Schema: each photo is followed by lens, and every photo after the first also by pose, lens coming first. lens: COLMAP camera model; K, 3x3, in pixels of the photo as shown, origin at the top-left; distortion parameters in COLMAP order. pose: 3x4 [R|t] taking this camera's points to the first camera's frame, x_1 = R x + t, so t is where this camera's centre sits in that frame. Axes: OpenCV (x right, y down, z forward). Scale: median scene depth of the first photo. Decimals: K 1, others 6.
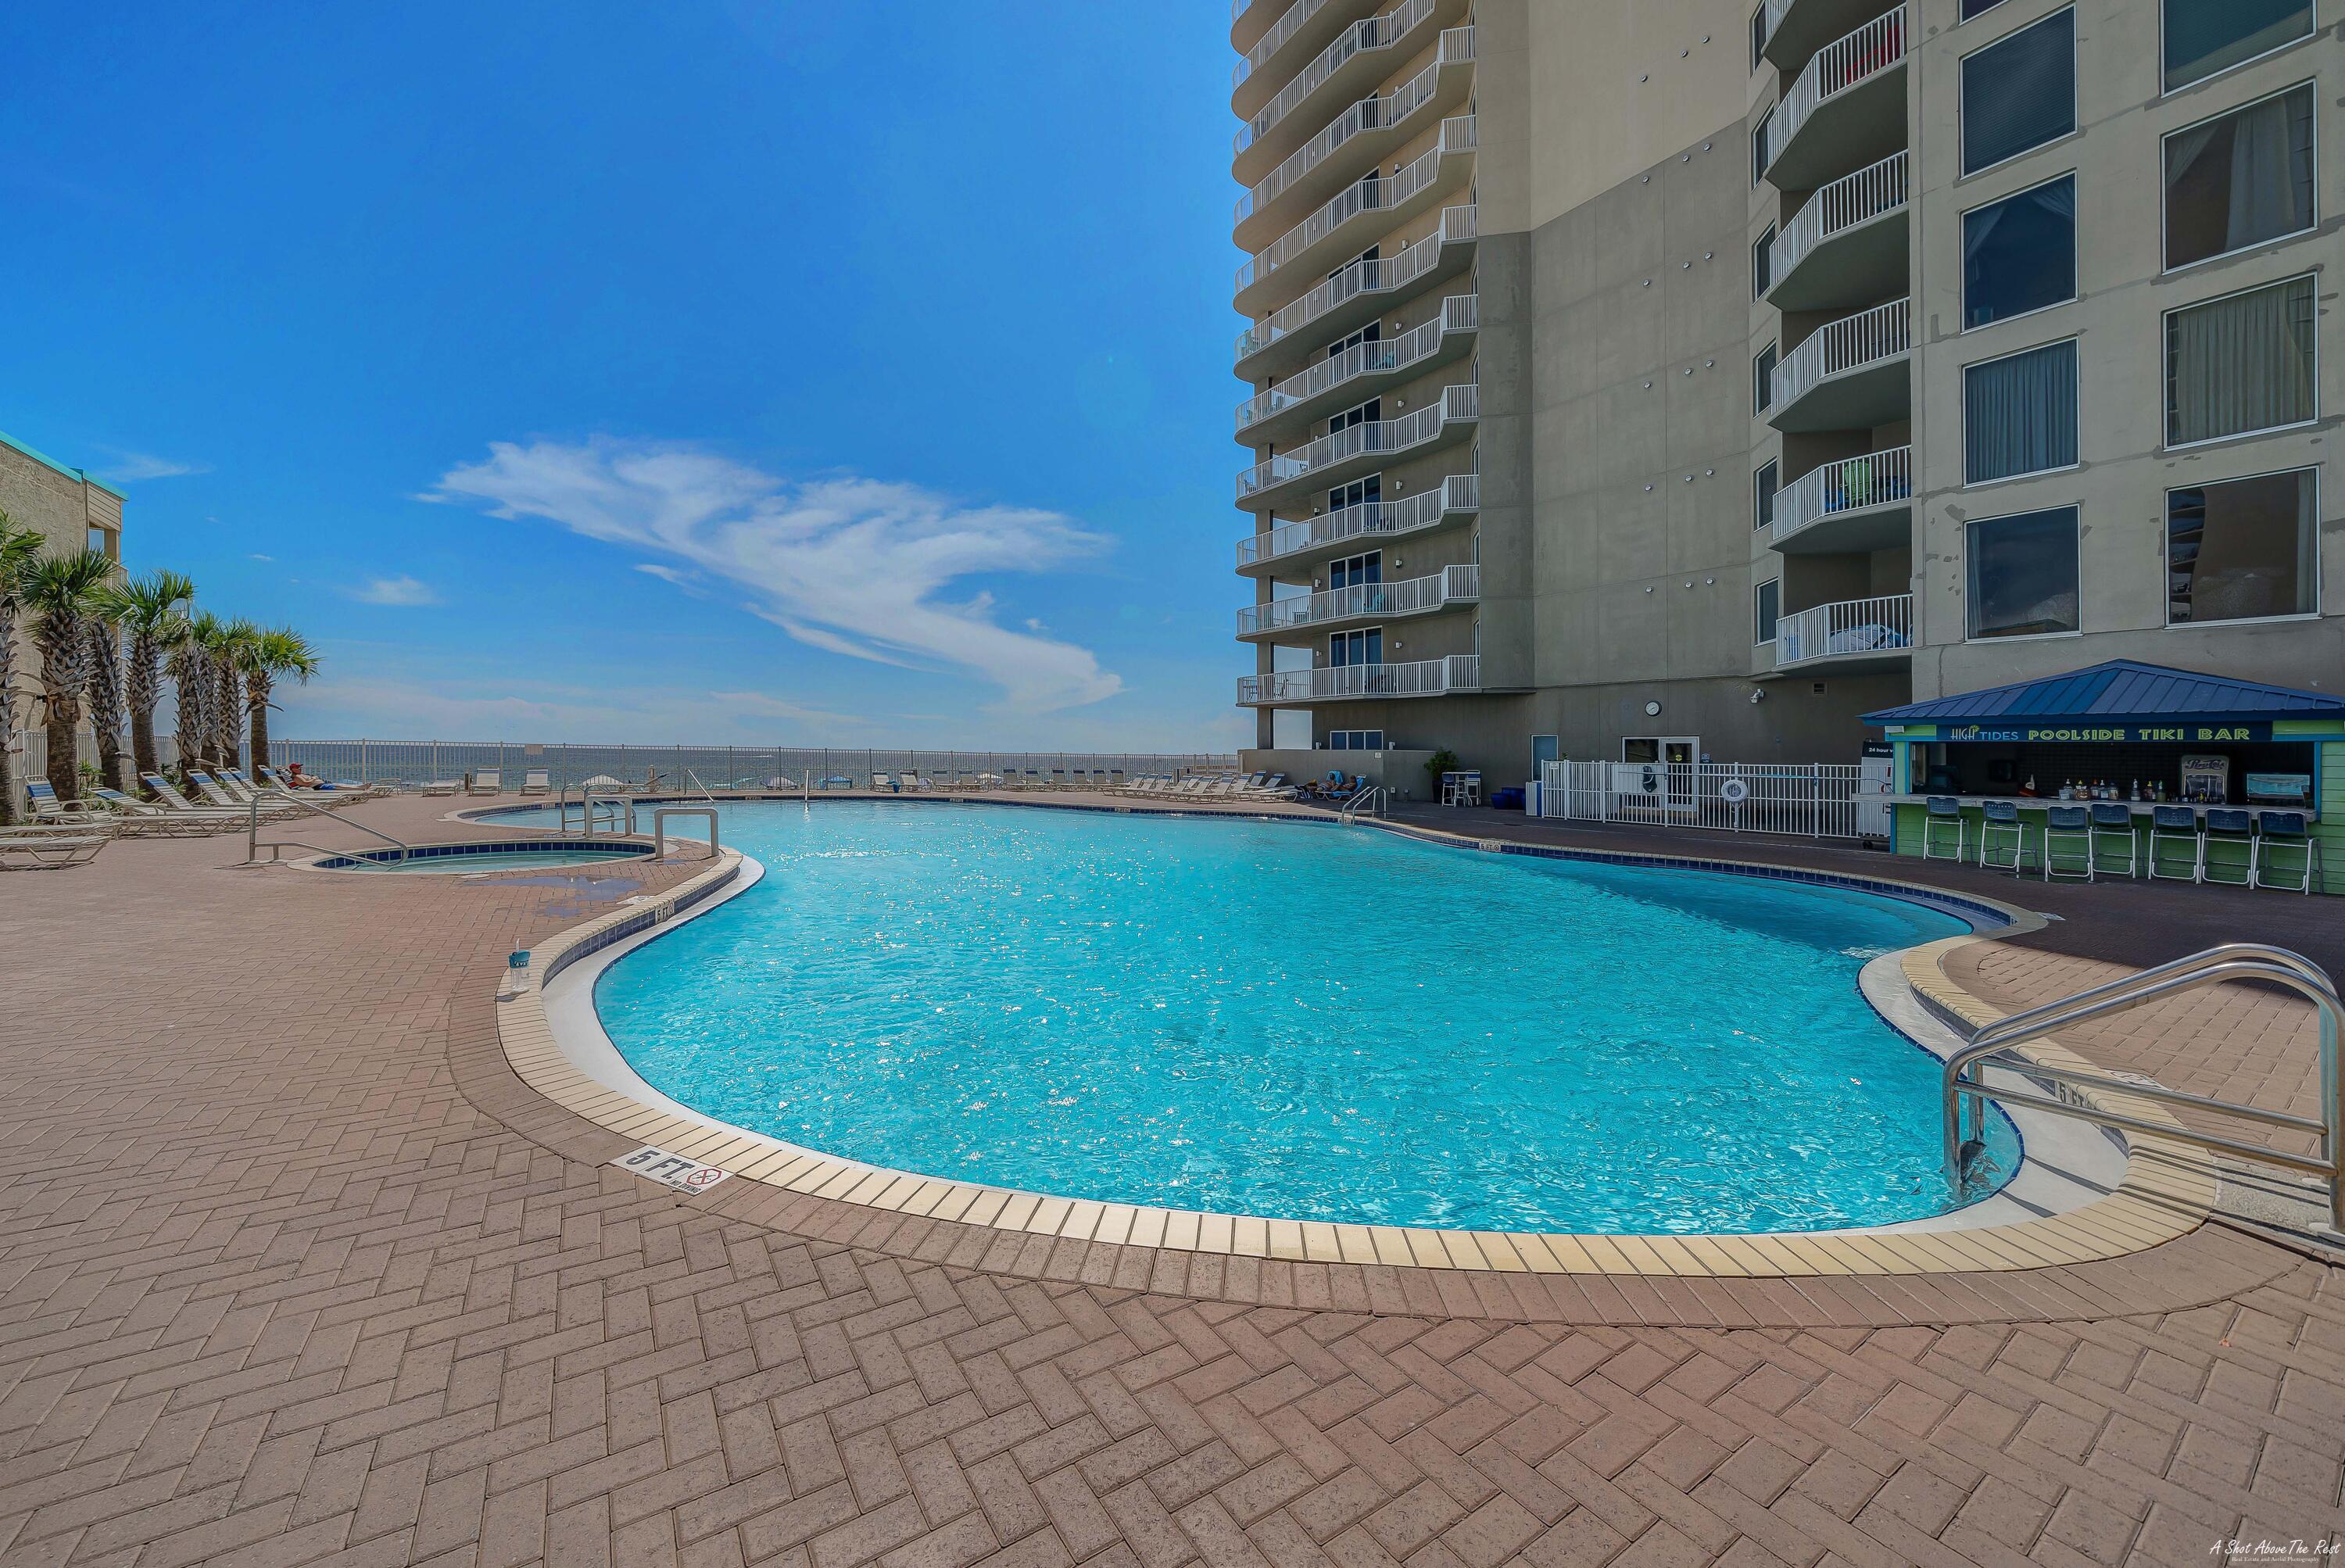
lens RADIAL K [[879.4, 0, 1154.0], [0, 879.4, 777.5], [0, 0, 1]] dist [-0.000698, -0.000510]
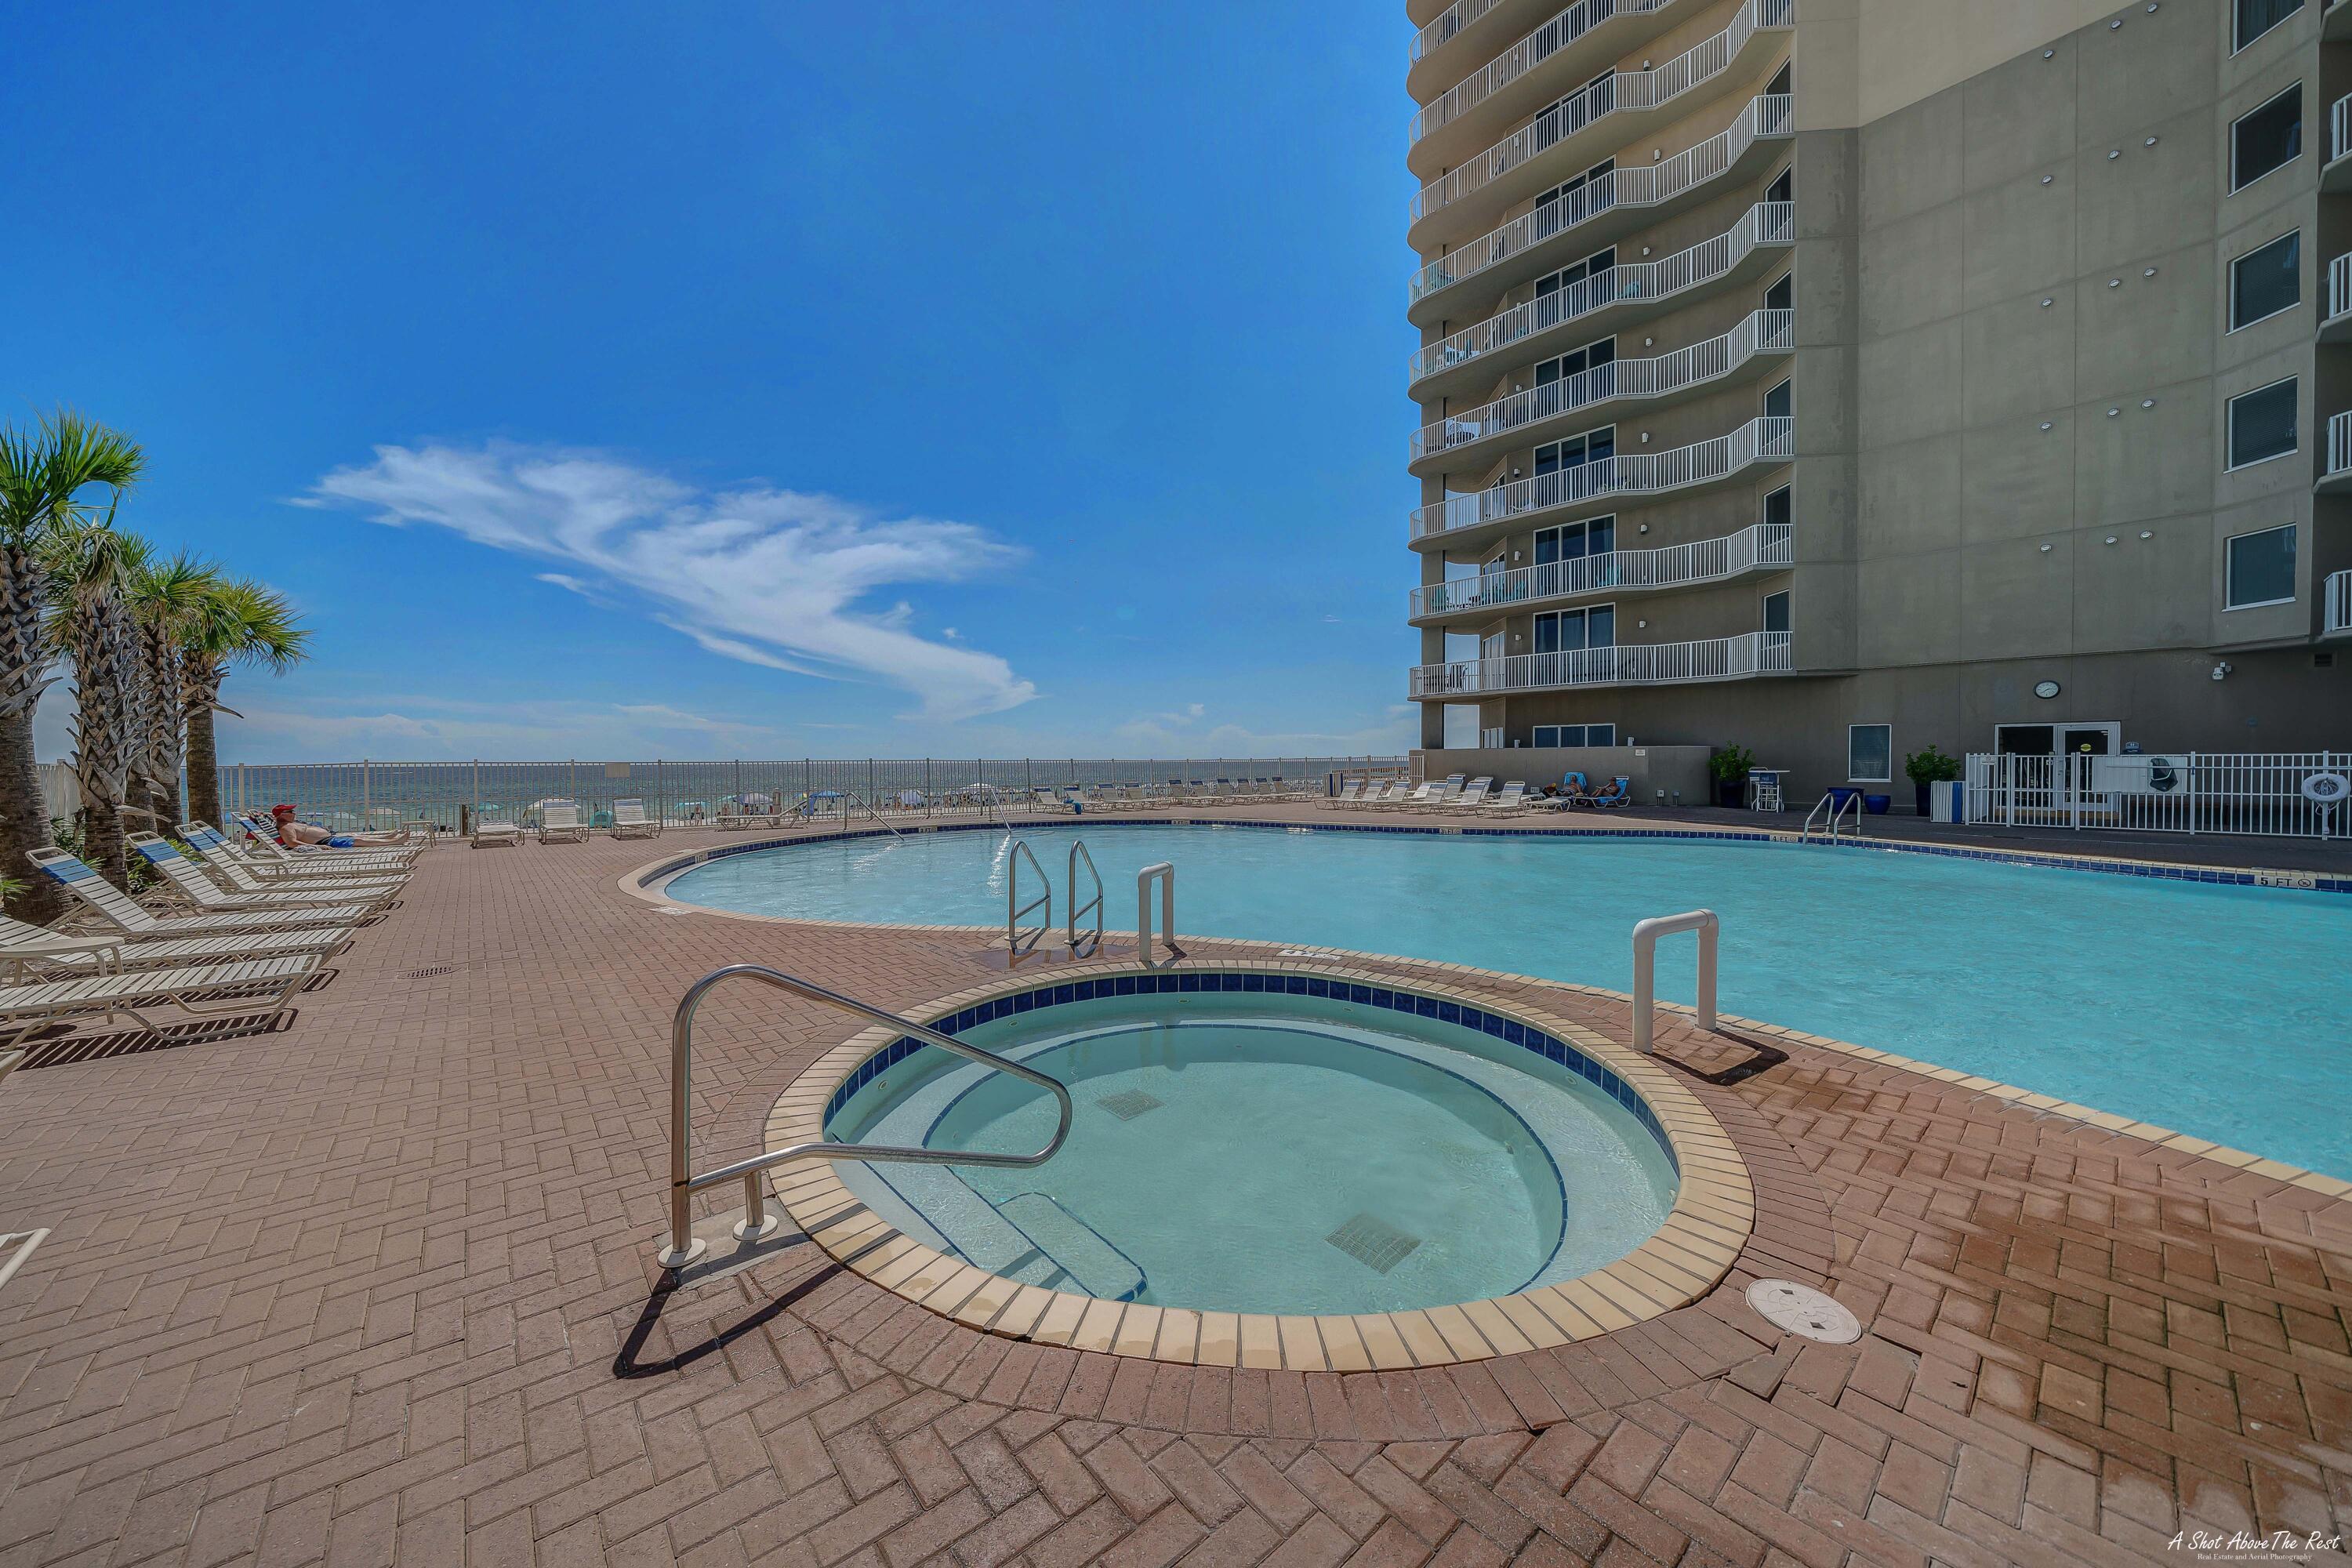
lens RADIAL K [[829.0, 0, 1140.5], [0, 829.0, 759.8], [0, 0, 1]] dist [0.000559, -0.000730]
pose [[0.994174, -0.021552, 0.105614, -0.266843], [0.023948, 0.999483, -0.021466, -0.011126], [-0.105096, 0.023871, 0.994176, 0.220730]]
